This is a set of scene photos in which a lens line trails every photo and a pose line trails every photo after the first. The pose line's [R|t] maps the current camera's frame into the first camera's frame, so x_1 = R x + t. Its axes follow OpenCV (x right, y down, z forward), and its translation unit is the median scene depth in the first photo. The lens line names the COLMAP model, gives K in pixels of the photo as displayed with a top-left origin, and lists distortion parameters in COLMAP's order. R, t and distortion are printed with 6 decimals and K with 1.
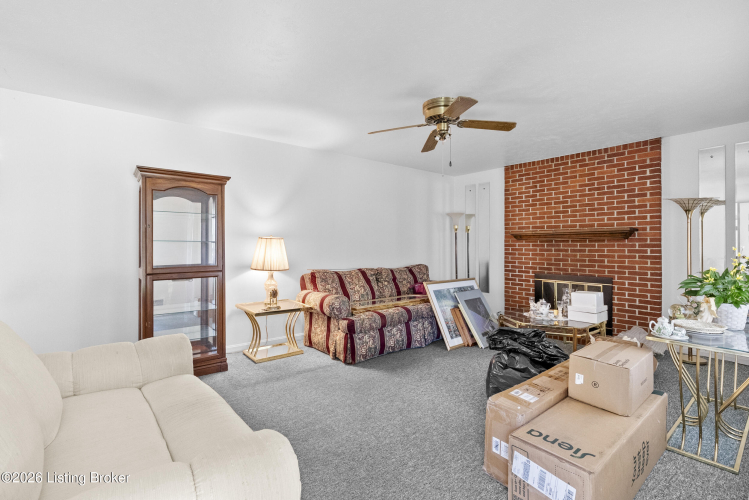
lens RADIAL K [[346.0, 0, 375.6], [0, 346.0, 247.5], [0, 0, 1]] dist [-0.009155, 0.003301]
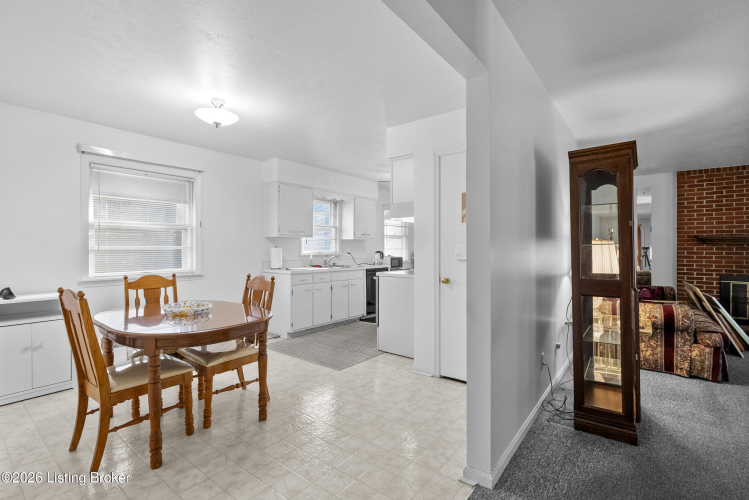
lens RADIAL K [[346.0, 0, 374.9], [0, 346.0, 250.6], [0, 0, 1]] dist [-0.009155, 0.003301]
pose [[0.972816, -0.004227, 0.231542, -0.868362], [0.004949, 0.999985, -0.002539, -0.003682], [-0.231528, 0.003616, 0.972822, 0.257570]]
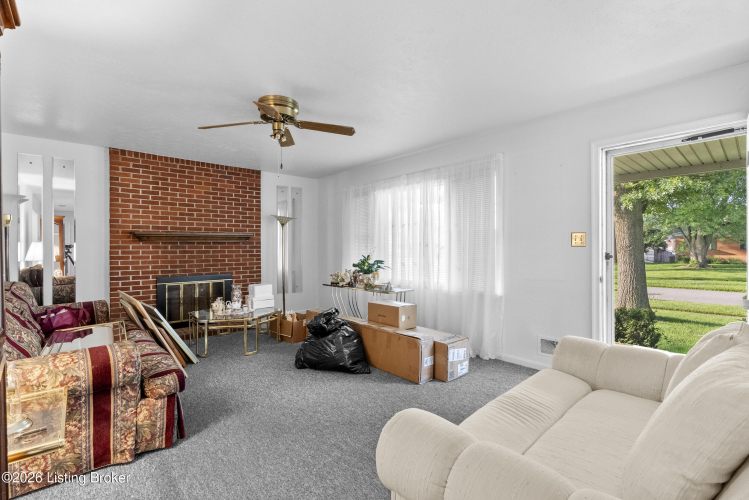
lens RADIAL K [[346.0, 0, 377.2], [0, 346.0, 246.7], [0, 0, 1]] dist [-0.009155, 0.003301]
pose [[-0.049101, -0.002557, 0.998791, -0.527732], [0.009258, 0.999953, 0.003015, -0.005618], [-0.998751, 0.009395, -0.049075, 0.507617]]
